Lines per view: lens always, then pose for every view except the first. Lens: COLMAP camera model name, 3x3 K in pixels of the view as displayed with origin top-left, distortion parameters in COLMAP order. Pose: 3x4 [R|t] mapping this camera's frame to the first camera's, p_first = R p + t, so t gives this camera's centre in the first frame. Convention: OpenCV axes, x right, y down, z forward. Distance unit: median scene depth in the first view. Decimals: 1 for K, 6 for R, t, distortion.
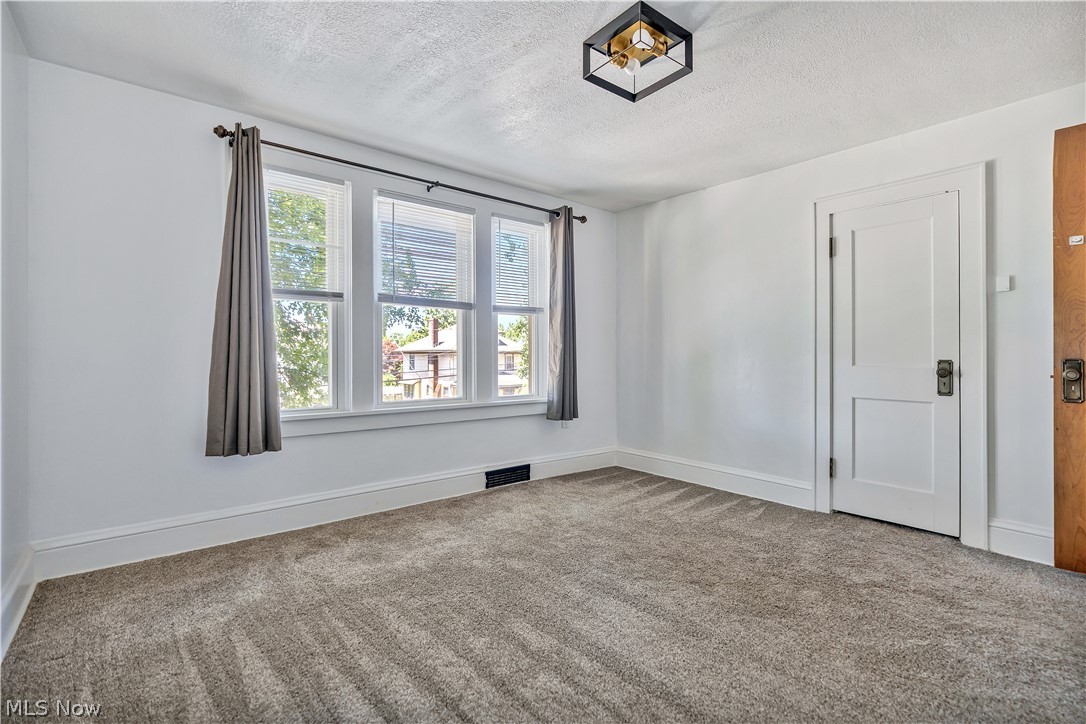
lens RADIAL K [[492.1, 0, 551.7], [0, 492.1, 354.2], [0, 0, 1]] dist [-0.004958, 0.002472]
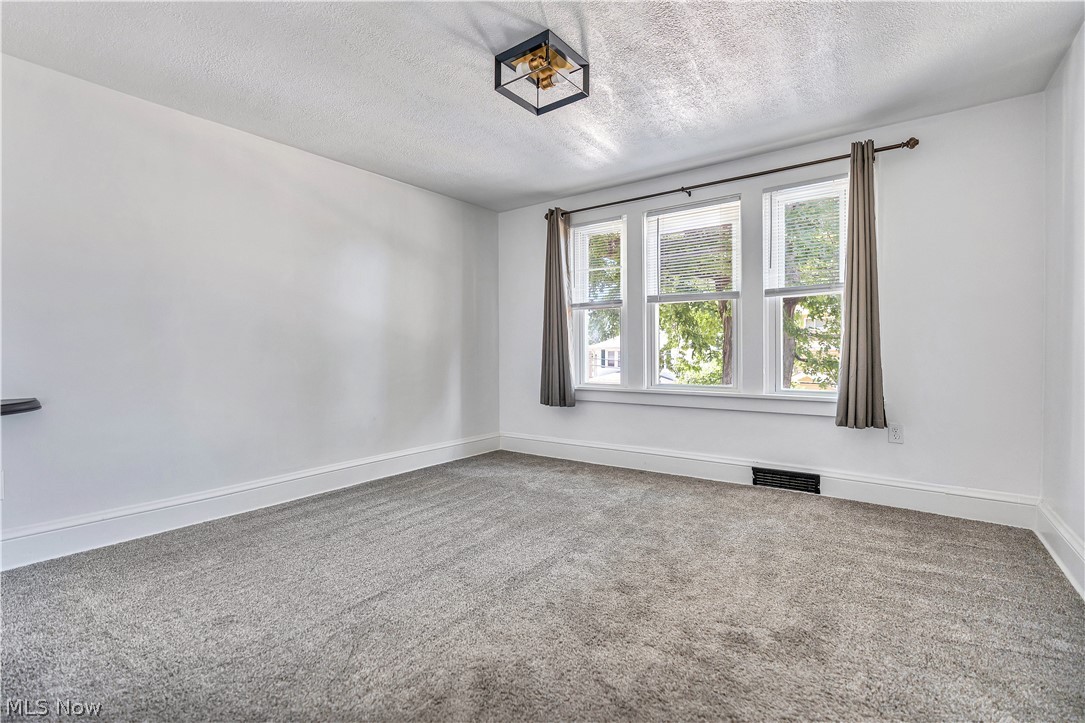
lens RADIAL K [[491.6, 0, 550.2], [0, 491.6, 359.8], [0, 0, 1]] dist [-0.004958, 0.002472]
pose [[0.260127, 0.009592, -0.965527, 0.709204], [0.005007, 0.999924, 0.011283, 0.020650], [0.965561, -0.007769, 0.260059, 0.394891]]
